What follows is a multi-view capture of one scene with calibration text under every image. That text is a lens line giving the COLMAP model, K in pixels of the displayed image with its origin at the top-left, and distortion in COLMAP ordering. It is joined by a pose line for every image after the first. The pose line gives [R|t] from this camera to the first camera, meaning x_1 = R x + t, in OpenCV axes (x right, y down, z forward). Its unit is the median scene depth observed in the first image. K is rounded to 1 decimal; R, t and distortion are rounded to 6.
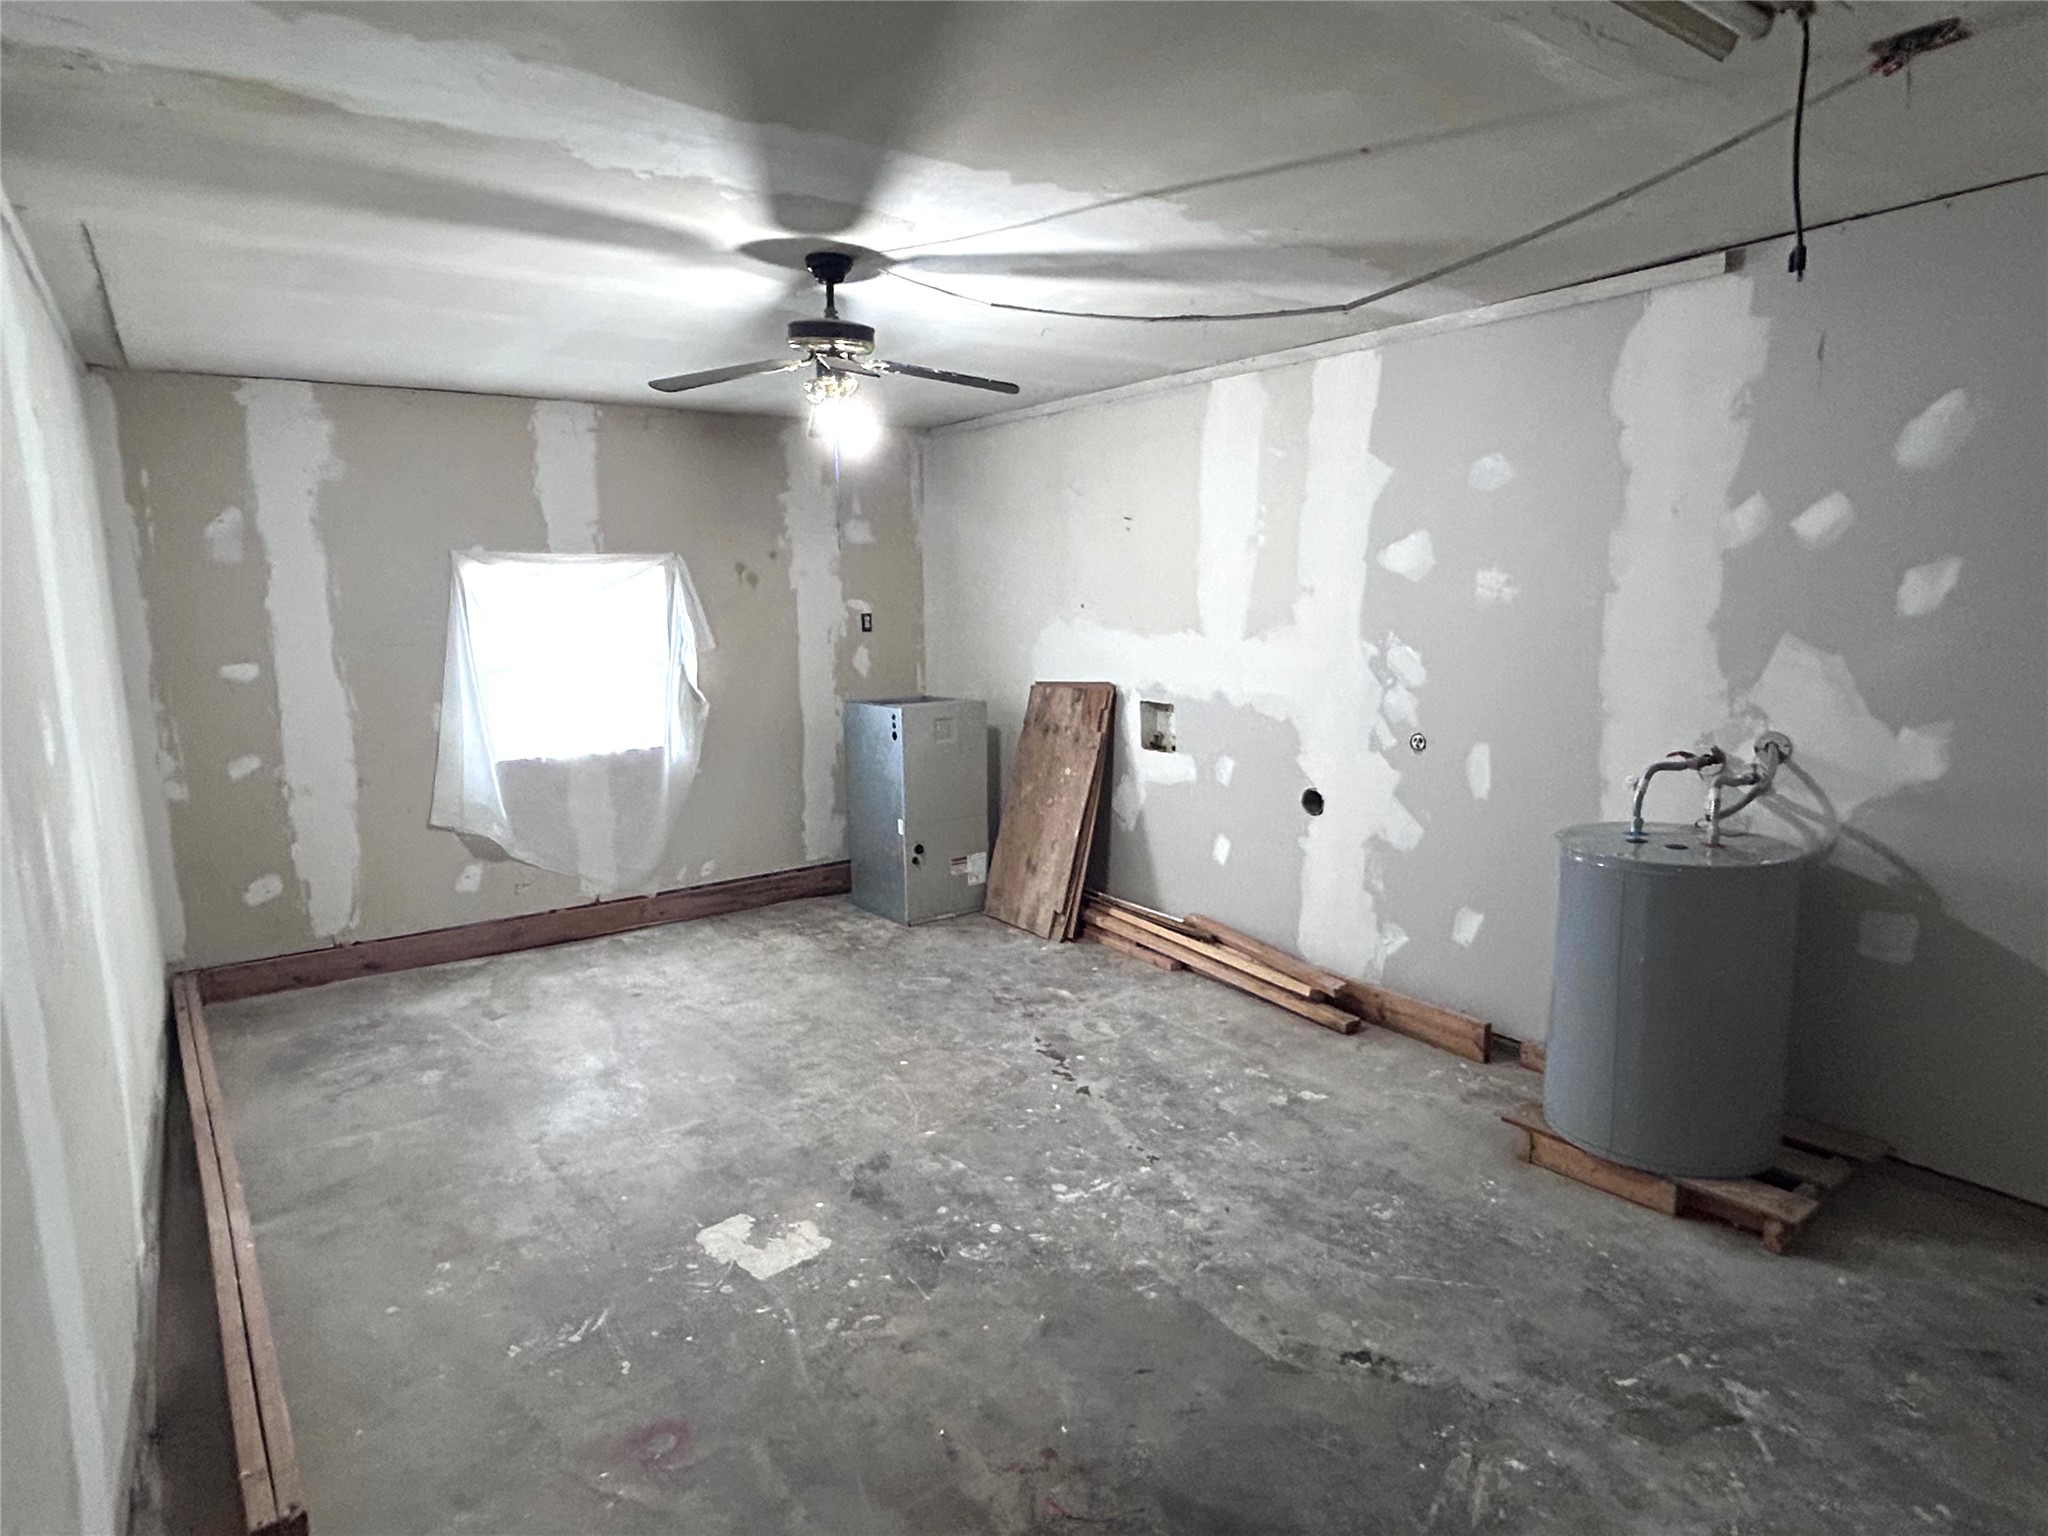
lens RADIAL K [[1145.1, 0, 1030.6], [0, 1145.1, 771.4], [0, 0, 1]] dist [0.004759, -0.001955]
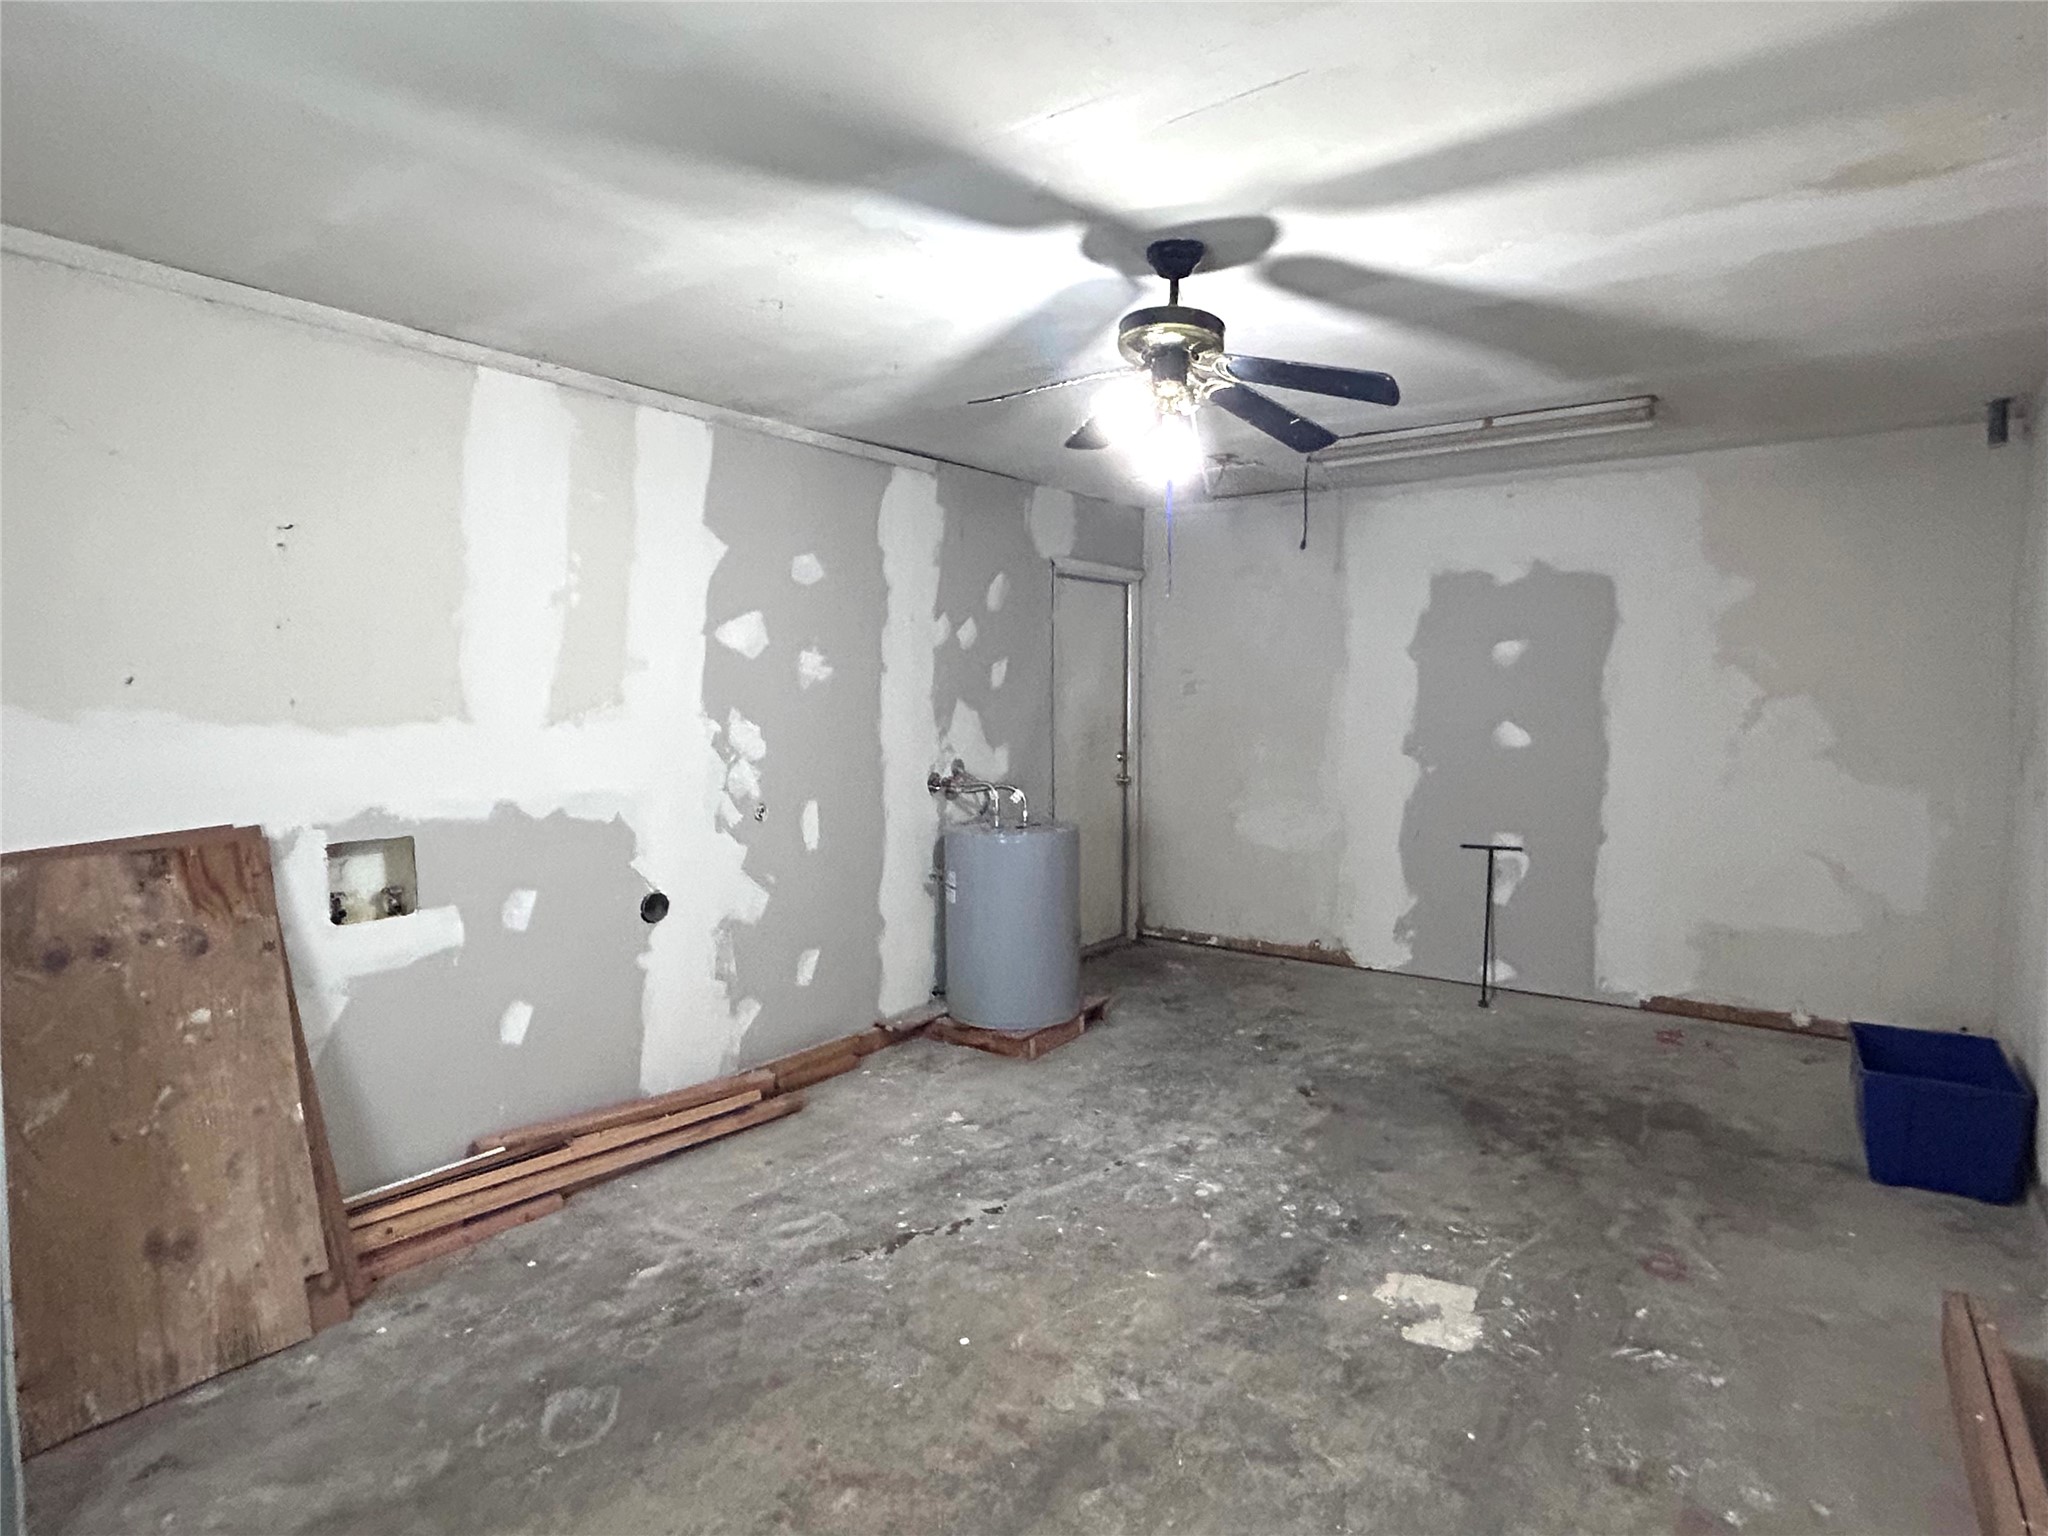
lens RADIAL K [[1145.1, 0, 1031.0], [0, 1145.1, 764.5], [0, 0, 1]] dist [0.004759, -0.001955]
pose [[-0.310228, -0.052152, 0.949231, -0.709253], [0.151292, 0.983060, 0.103456, -0.136015], [-0.938546, 0.175706, -0.297082, 1.051067]]
